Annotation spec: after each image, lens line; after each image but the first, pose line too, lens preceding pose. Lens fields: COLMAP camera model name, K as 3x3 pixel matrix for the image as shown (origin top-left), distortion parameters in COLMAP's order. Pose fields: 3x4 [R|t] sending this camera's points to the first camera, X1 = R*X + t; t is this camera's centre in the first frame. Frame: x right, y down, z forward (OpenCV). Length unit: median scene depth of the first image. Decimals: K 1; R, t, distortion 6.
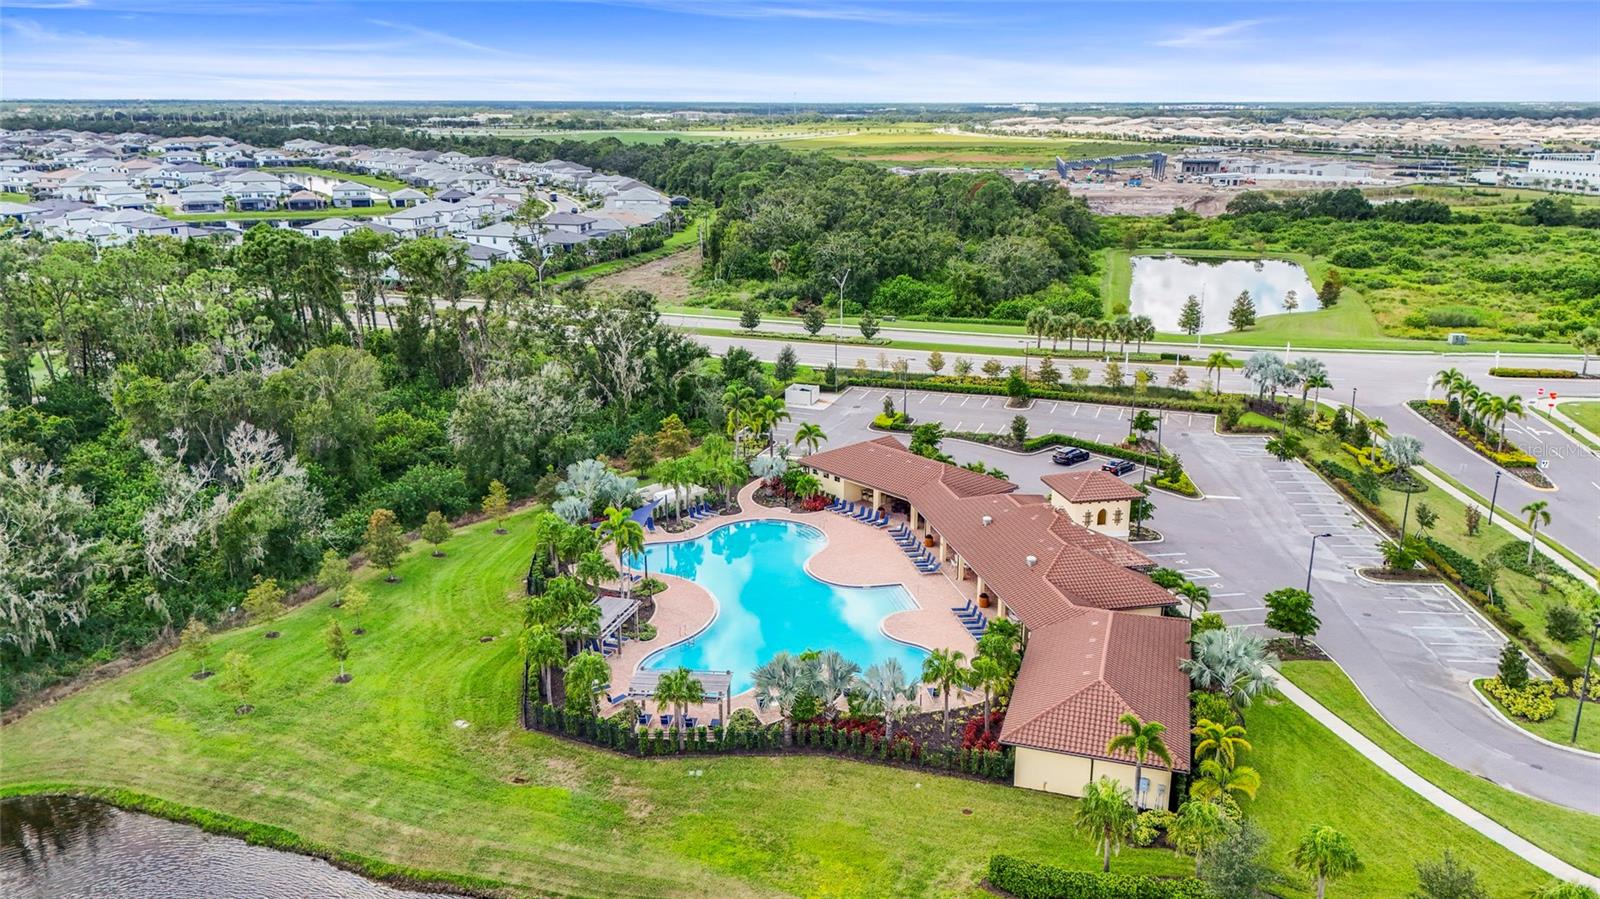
lens RADIAL K [[1179.7, 0, 804.3], [0, 1179.7, 430.6], [0, 0, 1]] dist [0.089692, -0.111044]
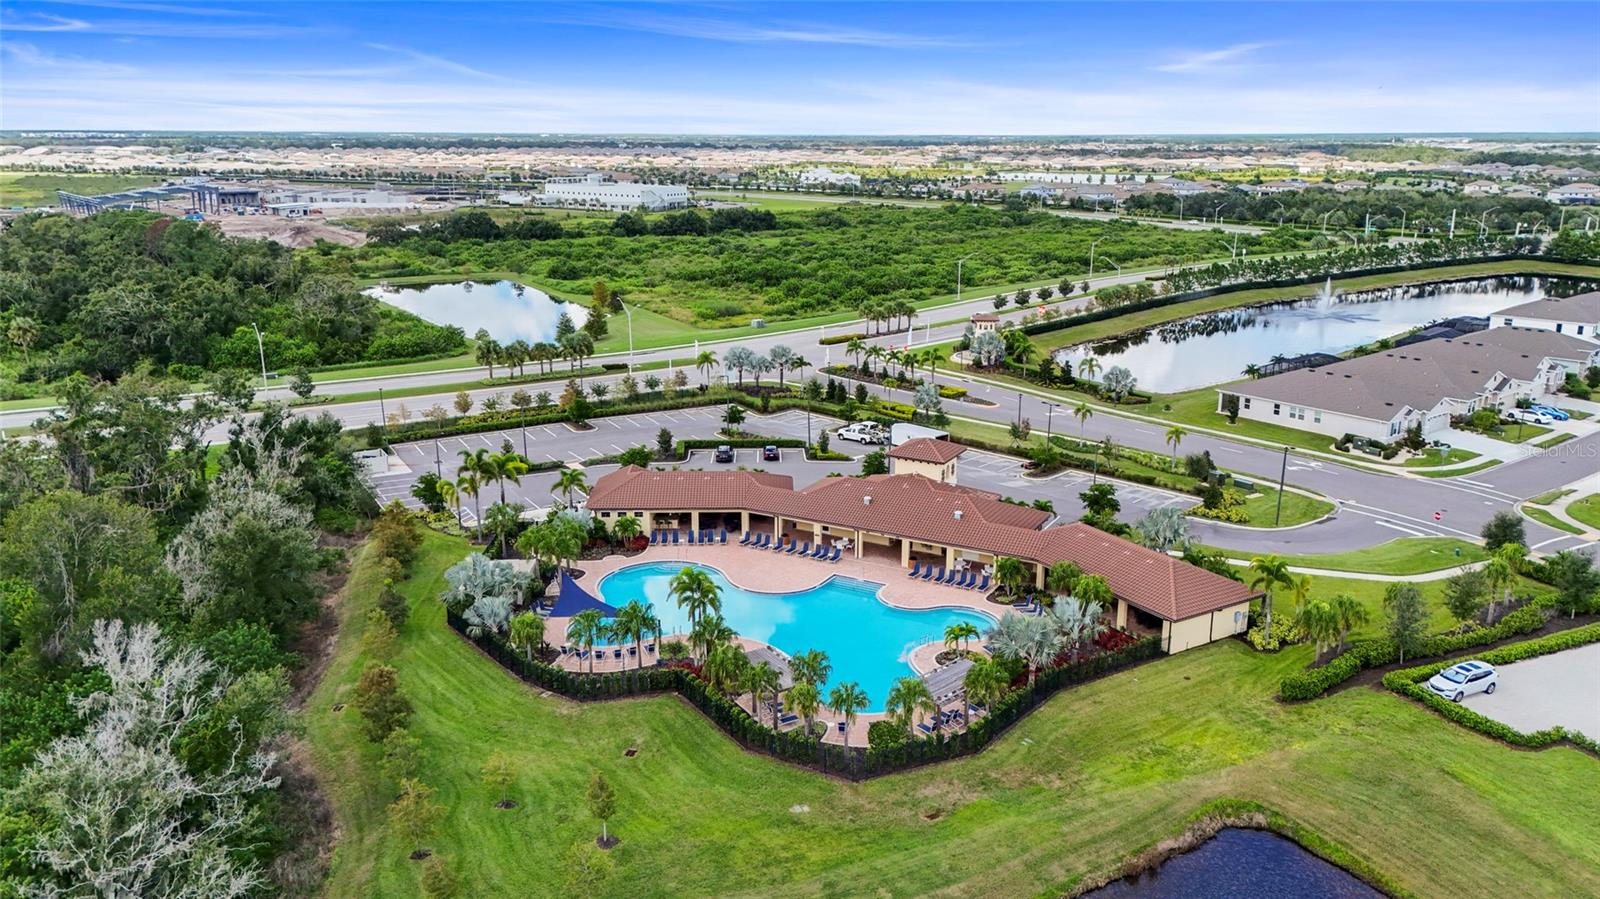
lens RADIAL K [[1179.7, 0, 804.3], [0, 1179.7, 430.6], [0, 0, 1]] dist [0.089692, -0.111044]
pose [[0.653054, -0.184214, 0.734565, -0.414730], [0.200979, 0.977341, 0.066421, -0.045171], [-0.730157, 0.104256, 0.675279, 0.160110]]
